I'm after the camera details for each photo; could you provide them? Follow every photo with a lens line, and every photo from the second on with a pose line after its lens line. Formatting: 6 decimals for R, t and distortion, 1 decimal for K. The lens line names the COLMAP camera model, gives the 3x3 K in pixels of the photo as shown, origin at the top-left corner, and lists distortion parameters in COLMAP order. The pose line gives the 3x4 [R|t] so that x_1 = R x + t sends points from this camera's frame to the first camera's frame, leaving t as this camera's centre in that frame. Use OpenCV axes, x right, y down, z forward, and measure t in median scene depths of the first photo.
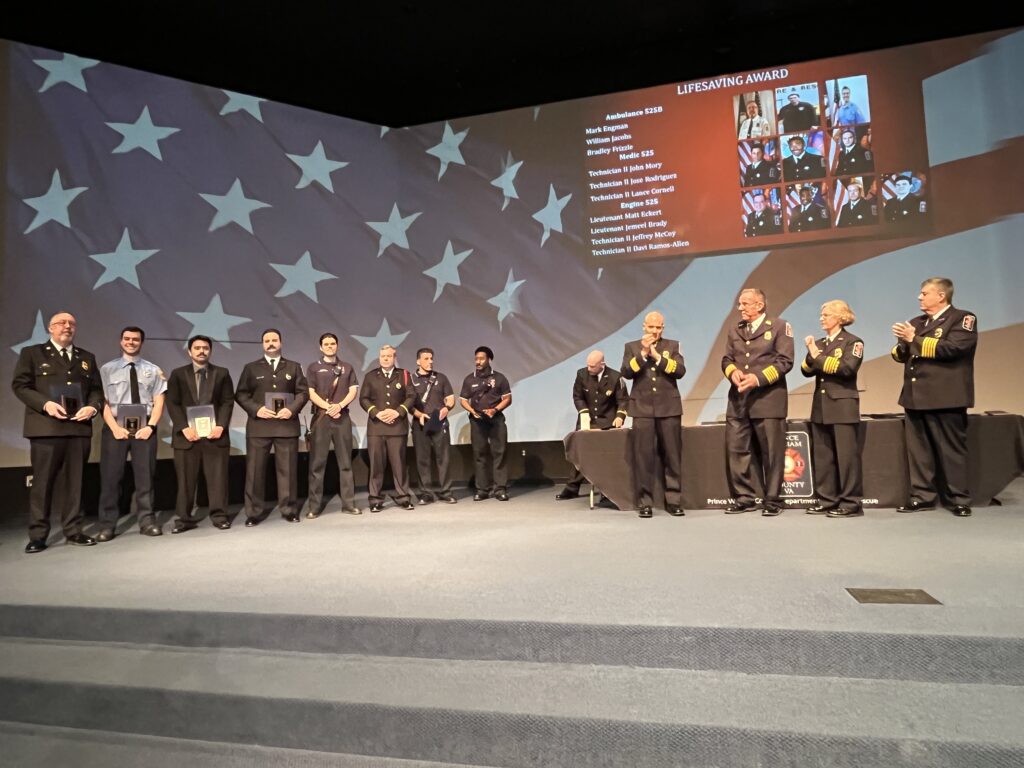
lens RADIAL K [[654.3, 0, 512.6], [0, 654.3, 385.9], [0, 0, 1]] dist [-0.003895, -0.003143]
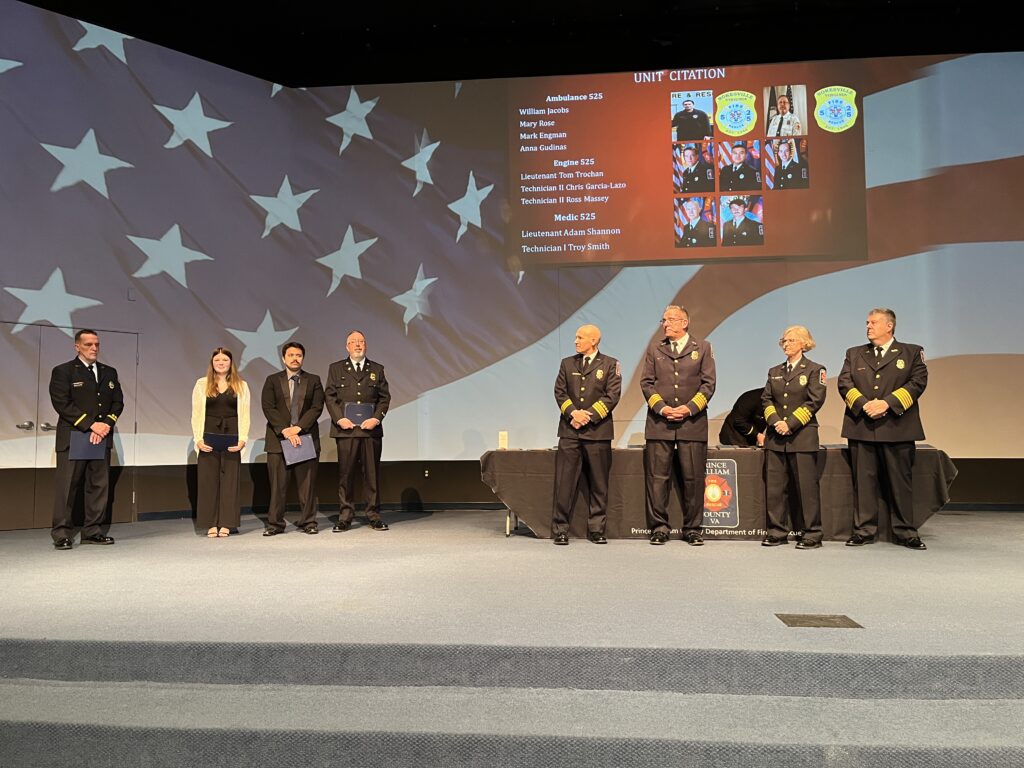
lens RADIAL K [[782.1, 0, 512.3], [0, 782.1, 397.4], [0, 0, 1]] dist [0.069012, -0.102273]
pose [[0.985956, 0.044178, 0.161055, -0.059652], [-0.043739, 0.999023, -0.006269, 0.001323], [-0.161175, -0.000863, 0.986926, -0.080779]]
